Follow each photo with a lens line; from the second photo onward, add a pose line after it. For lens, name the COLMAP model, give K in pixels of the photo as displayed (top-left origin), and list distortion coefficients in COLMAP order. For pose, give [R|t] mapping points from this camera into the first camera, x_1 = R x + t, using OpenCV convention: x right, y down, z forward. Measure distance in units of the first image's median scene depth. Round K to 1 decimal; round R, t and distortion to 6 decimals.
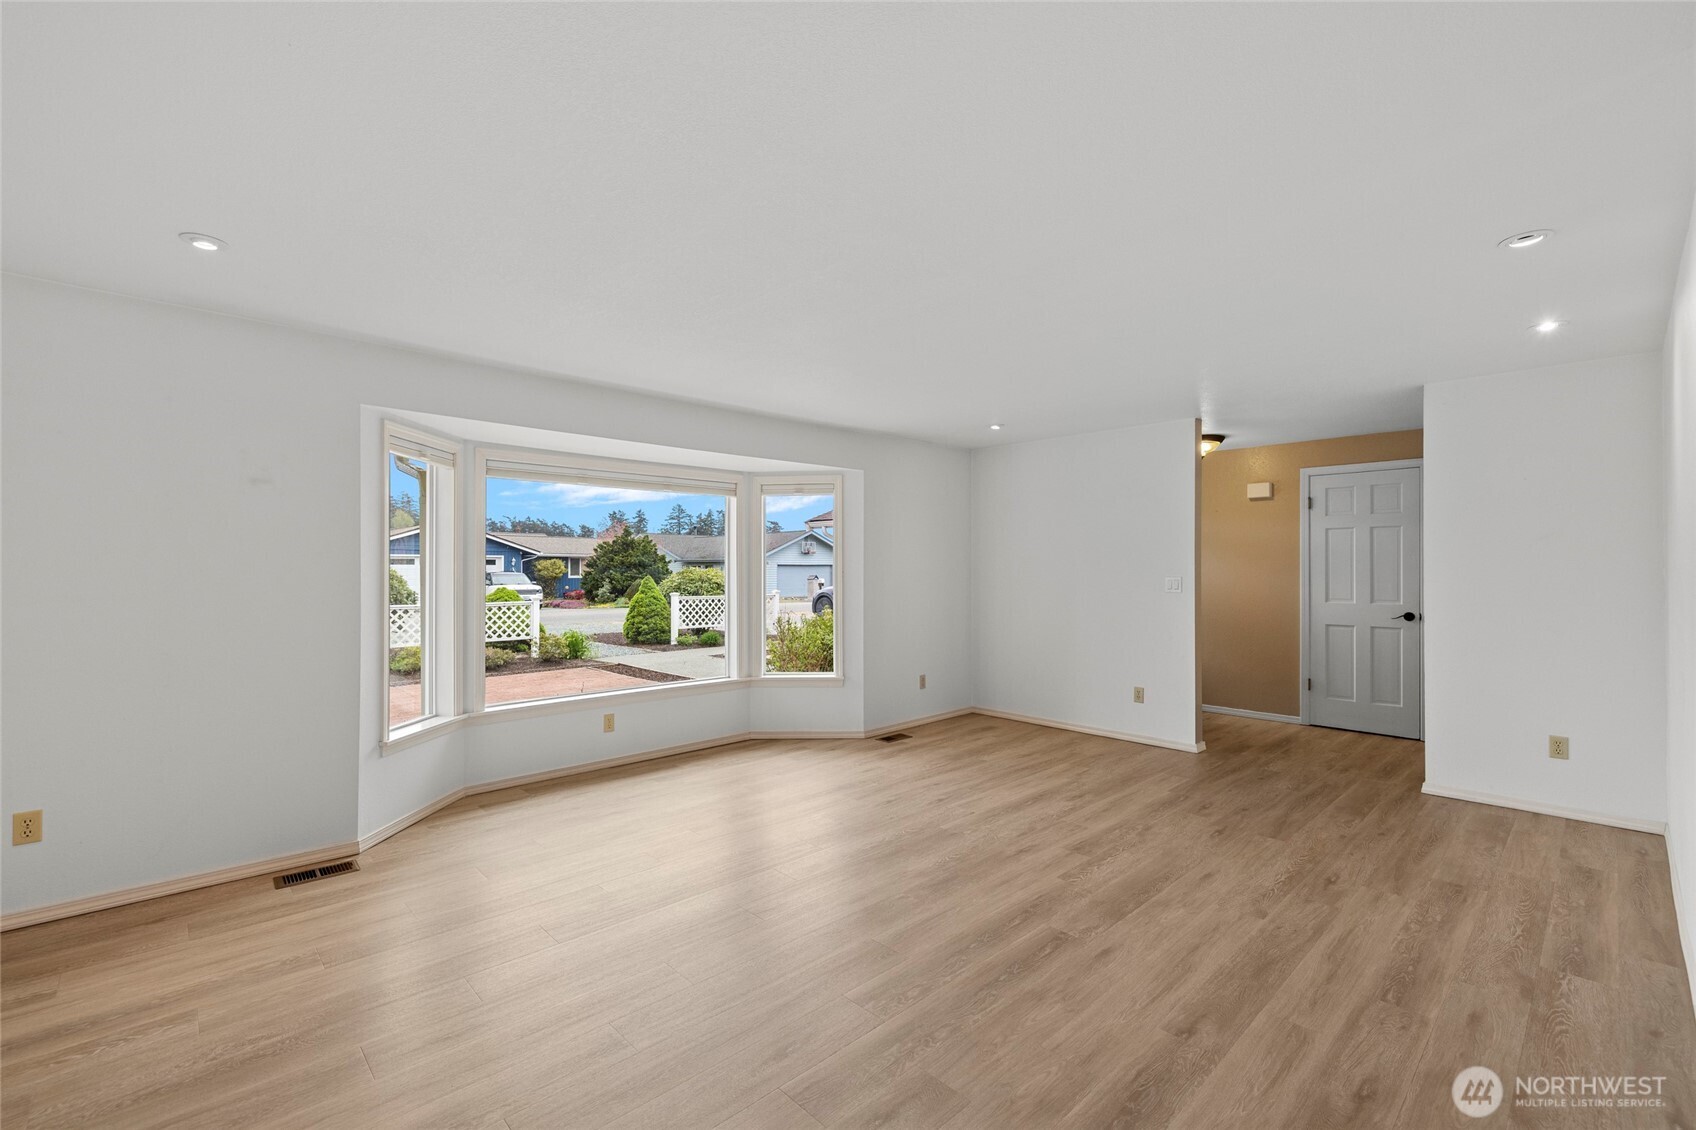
lens RADIAL K [[728.9, 0, 848.0], [0, 728.9, 565.0], [0, 0, 1]] dist [0.001606, 0.000112]
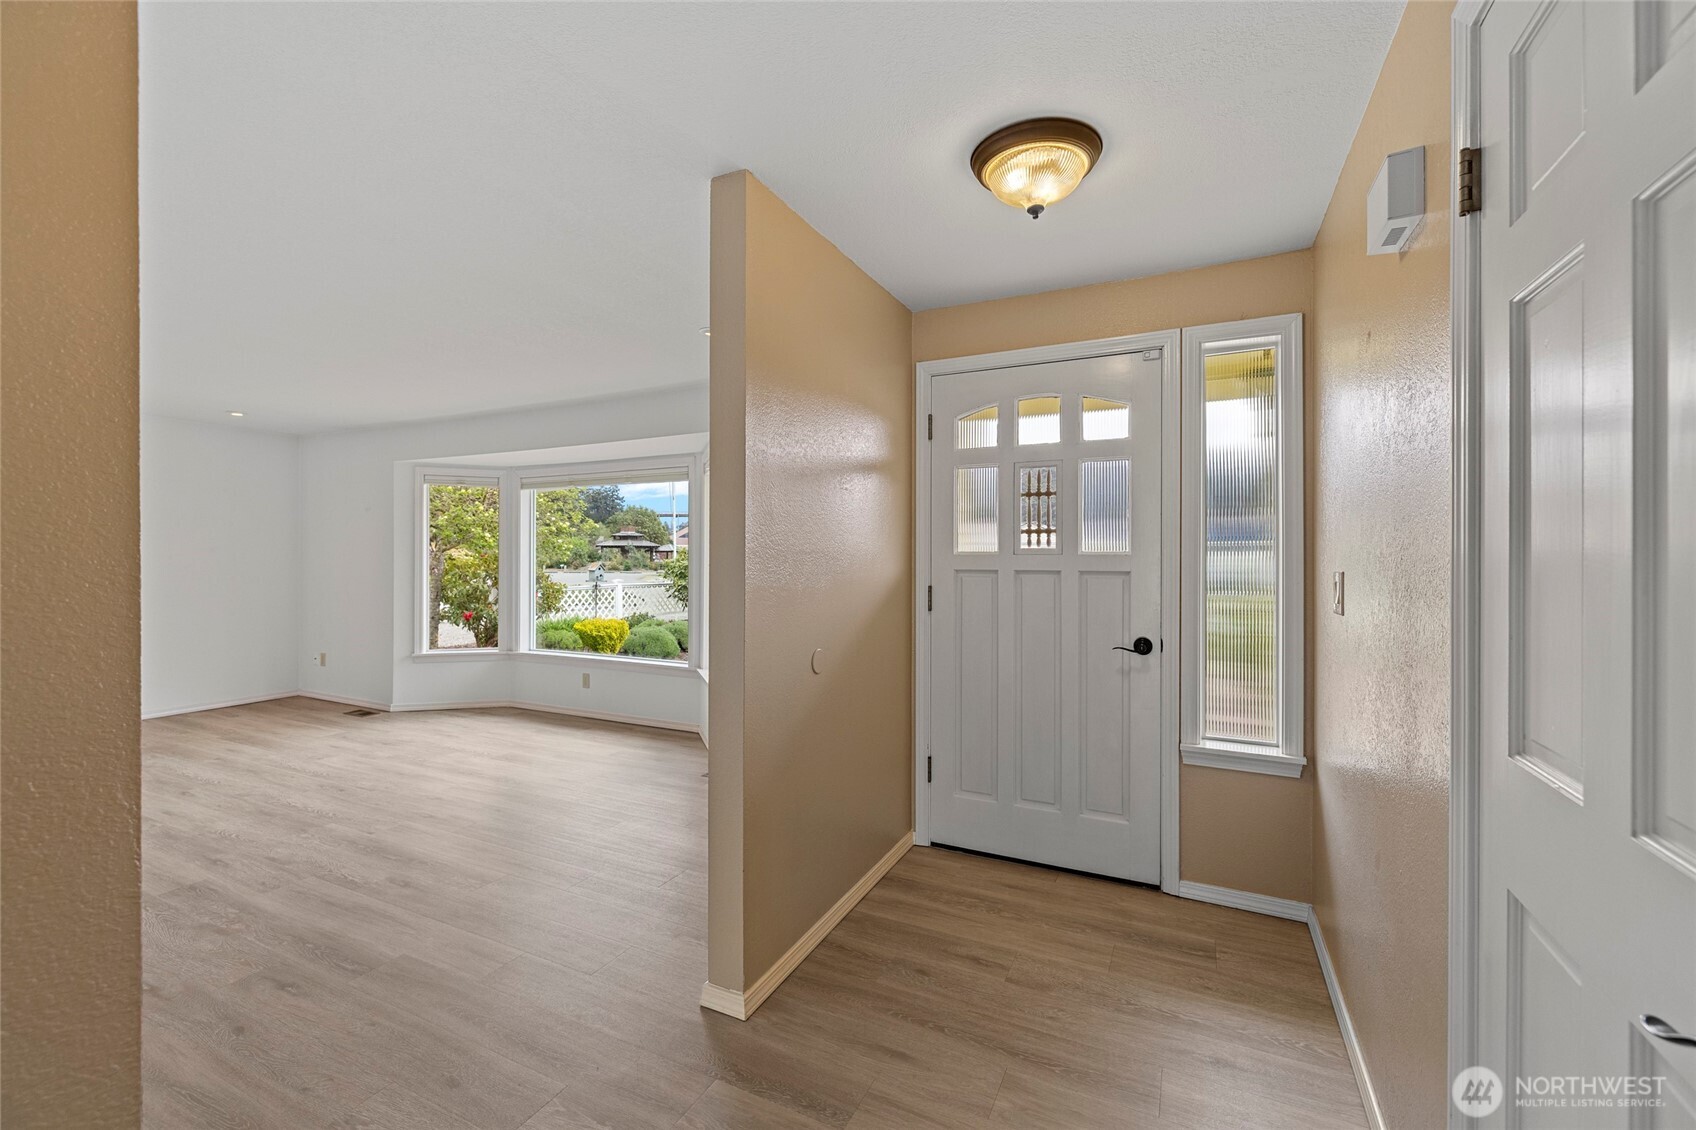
lens RADIAL K [[711.5, 0, 845.4], [0, 711.5, 557.7], [0, 0, 1]] dist [-0.000014, -0.000190]
pose [[0.340636, 0.004444, -0.940185, 1.142411], [0.003736, 0.999975, 0.006081, 0.007154], [0.940188, -0.005583, 0.340610, 1.222793]]
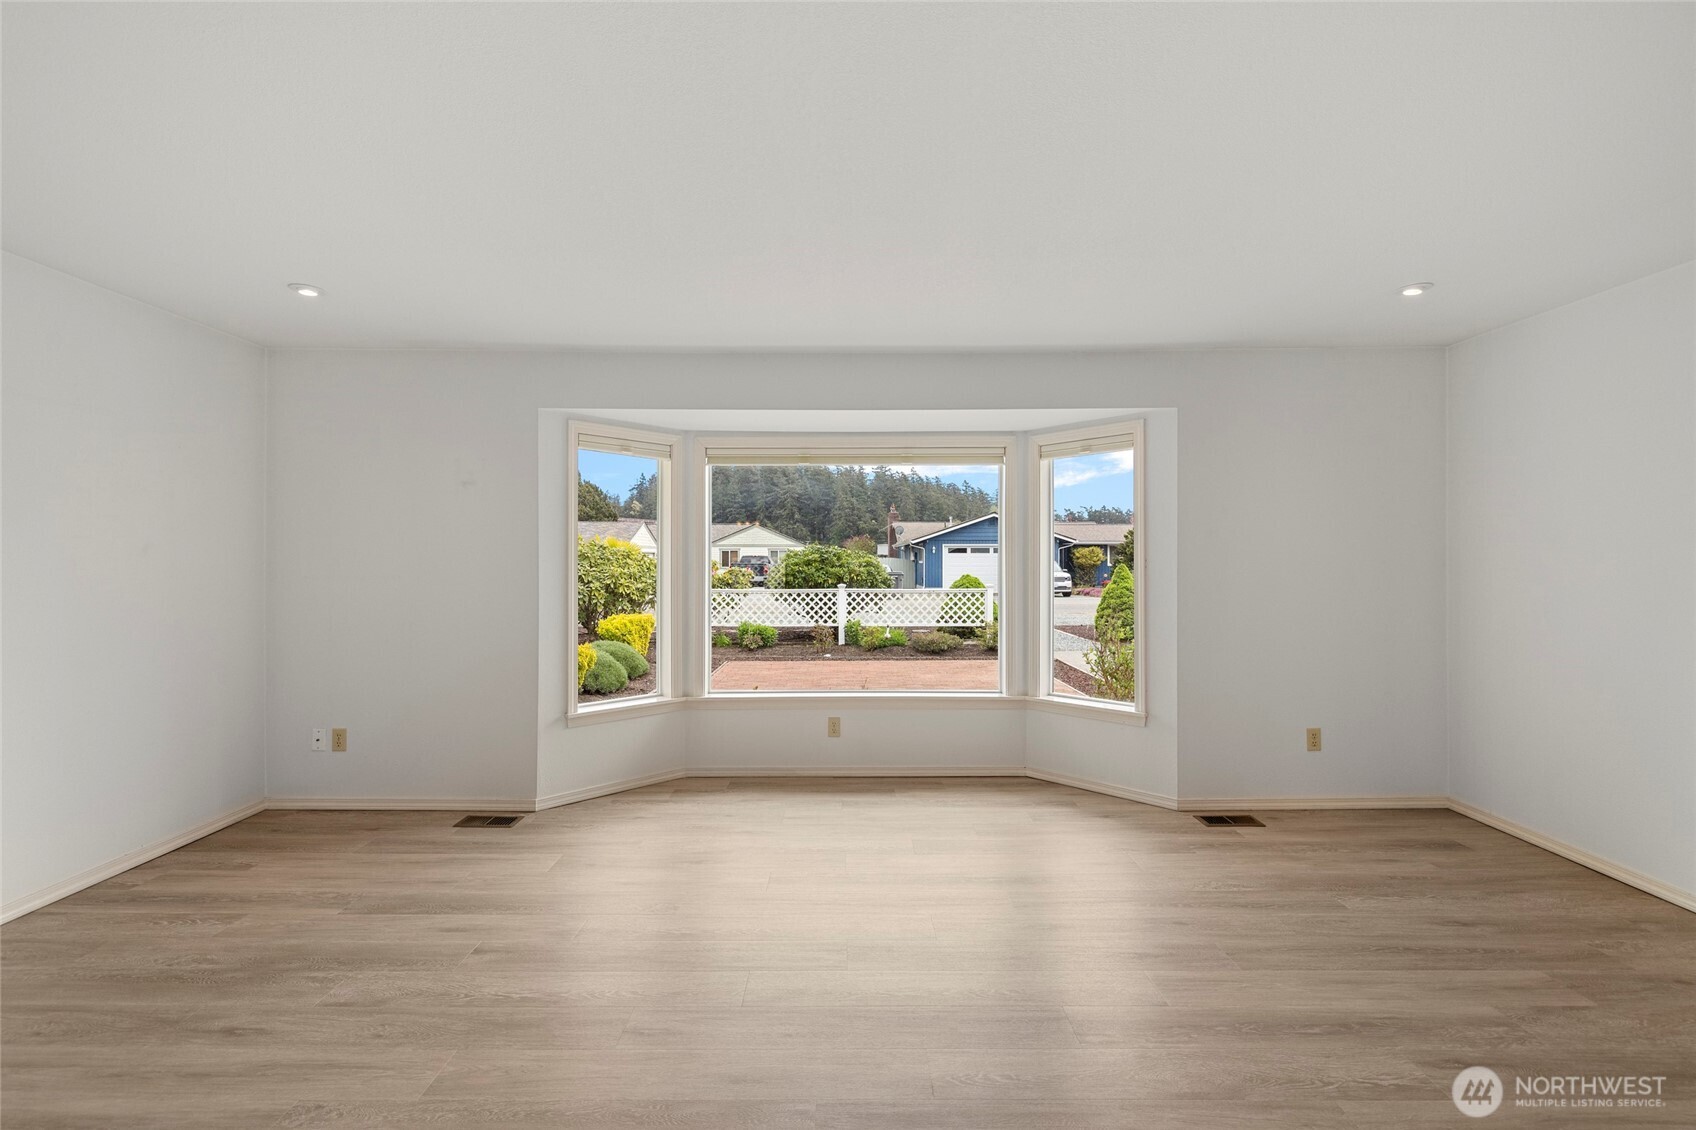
lens RADIAL K [[727.7, 0, 842.7], [0, 727.7, 553.1], [0, 0, 1]] dist [0.001009, 0.000075]
pose [[0.722751, -0.004684, -0.691093, 0.368026], [0.004946, 0.999986, -0.001606, 0.003979], [0.691091, -0.002257, 0.722764, 0.436587]]
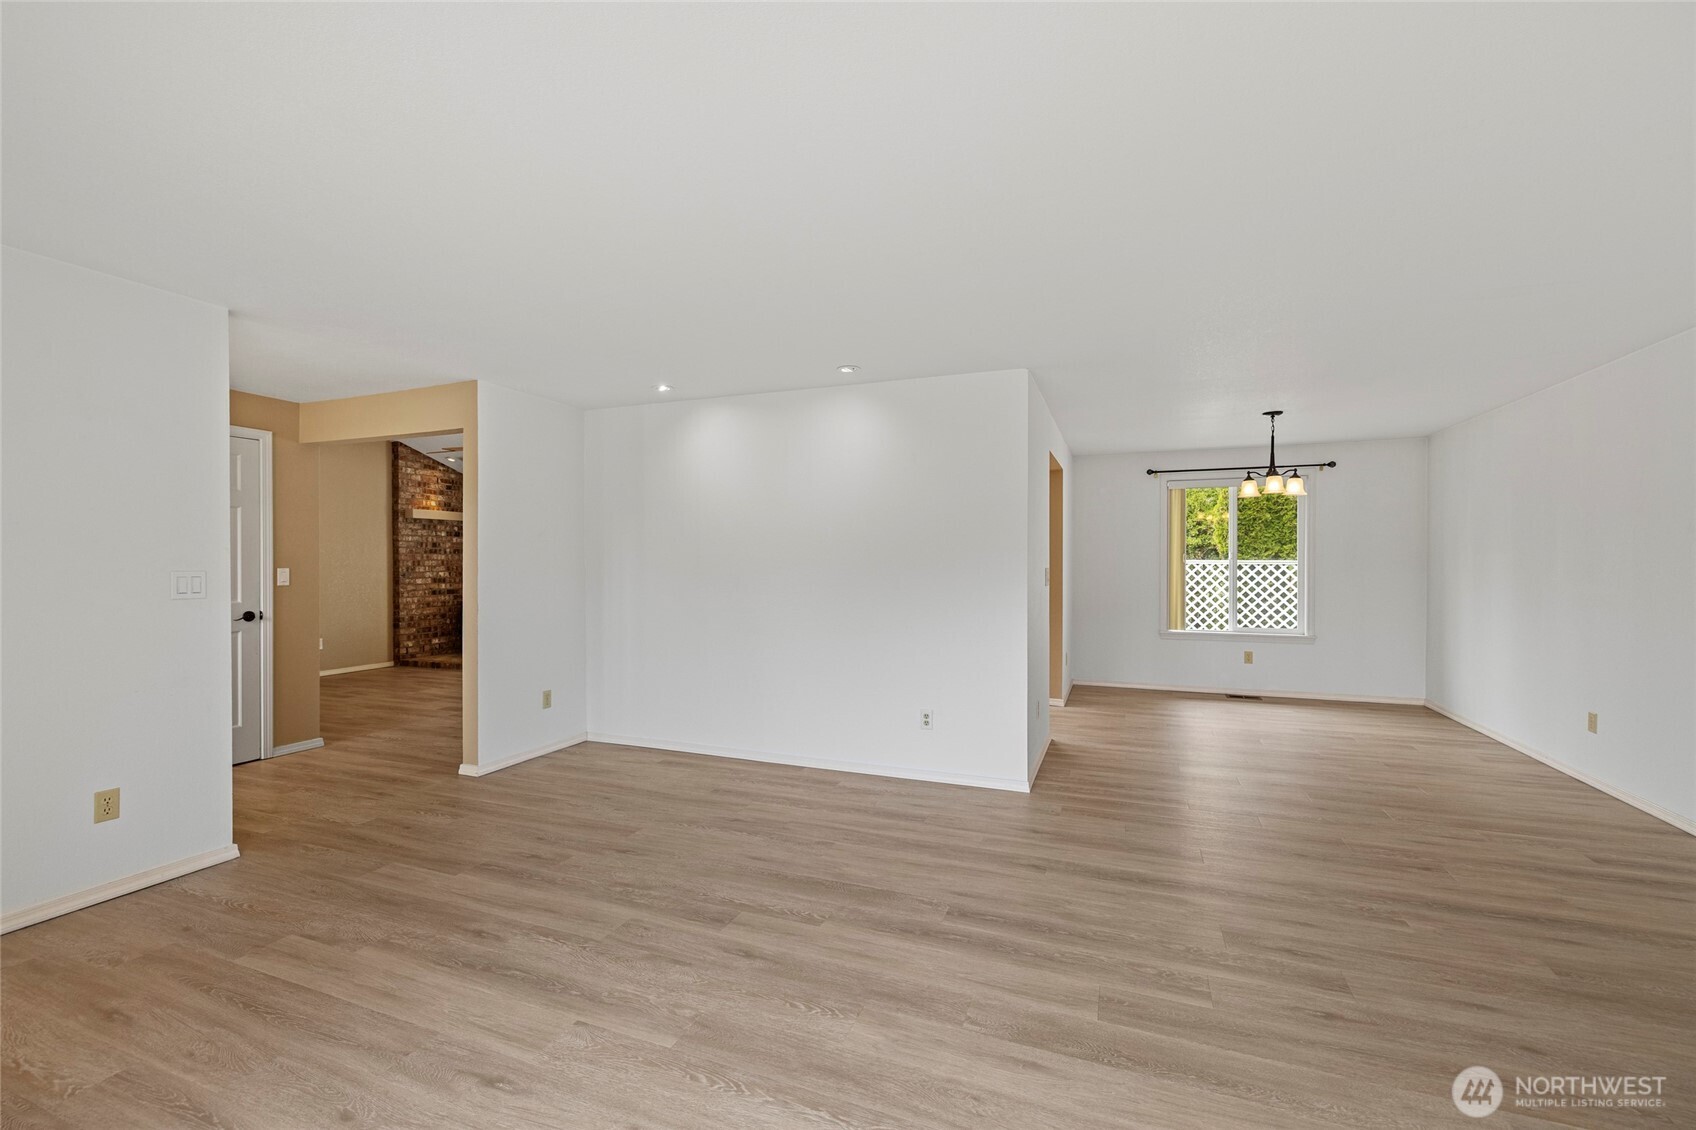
lens RADIAL K [[711.0, 0, 838.9], [0, 711.0, 570.2], [0, 0, 1]] dist [0.008724, 0.000228]
pose [[-0.415405, -0.009303, 0.909589, -0.360412], [-0.008156, 0.999946, 0.006503, 0.010950], [-0.909600, -0.004717, -0.415458, 1.026095]]
